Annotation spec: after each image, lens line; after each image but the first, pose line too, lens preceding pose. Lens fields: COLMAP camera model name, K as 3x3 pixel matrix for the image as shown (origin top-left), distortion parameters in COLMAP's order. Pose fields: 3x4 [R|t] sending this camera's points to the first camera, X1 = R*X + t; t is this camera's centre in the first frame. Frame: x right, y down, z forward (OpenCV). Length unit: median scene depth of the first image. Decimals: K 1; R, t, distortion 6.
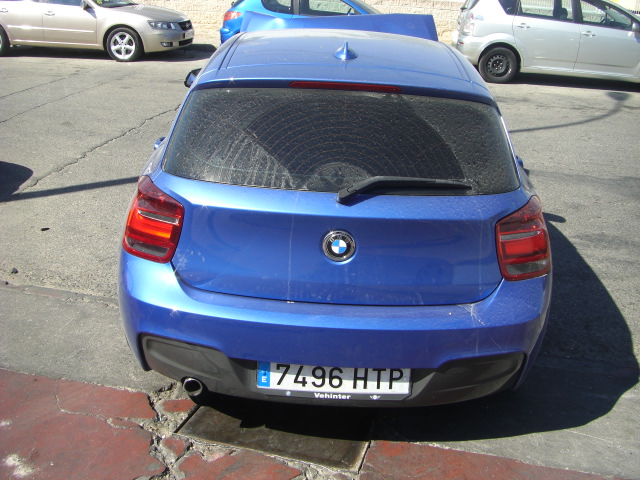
lens RADIAL K [[727.1, 0, 306.8], [0, 727.1, 210.9], [0, 0, 1]] dist [-0.175485, 0.146612]
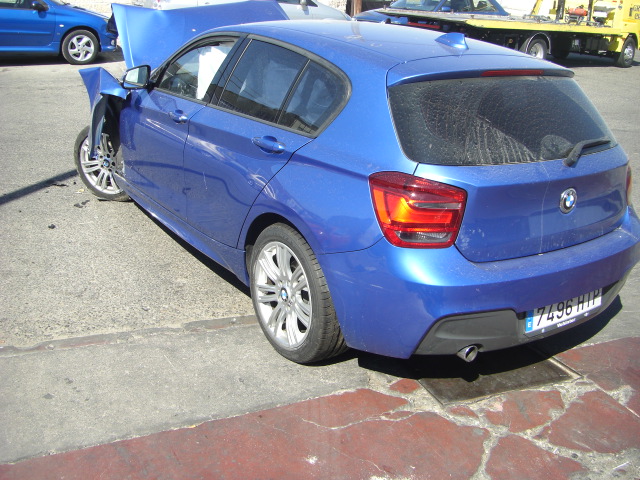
lens RADIAL K [[727.1, 0, 306.8], [0, 727.1, 210.9], [0, 0, 1]] dist [-0.175485, 0.146612]
pose [[0.814621, -0.180610, 0.551156, -0.971989], [0.166957, 0.983078, 0.075383, -0.098893], [-0.555444, 0.030611, 0.830990, 0.227439]]
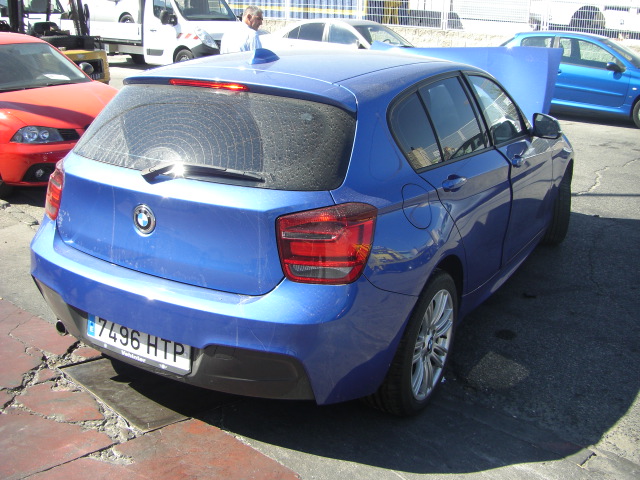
lens RADIAL K [[727.1, 0, 306.8], [0, 727.1, 210.9], [0, 0, 1]] dist [-0.175485, 0.146612]
pose [[0.876336, 0.115058, -0.467757, 0.759244], [-0.151012, 0.987724, -0.039959, 0.040809], [0.457417, 0.105655, 0.882954, 0.130015]]
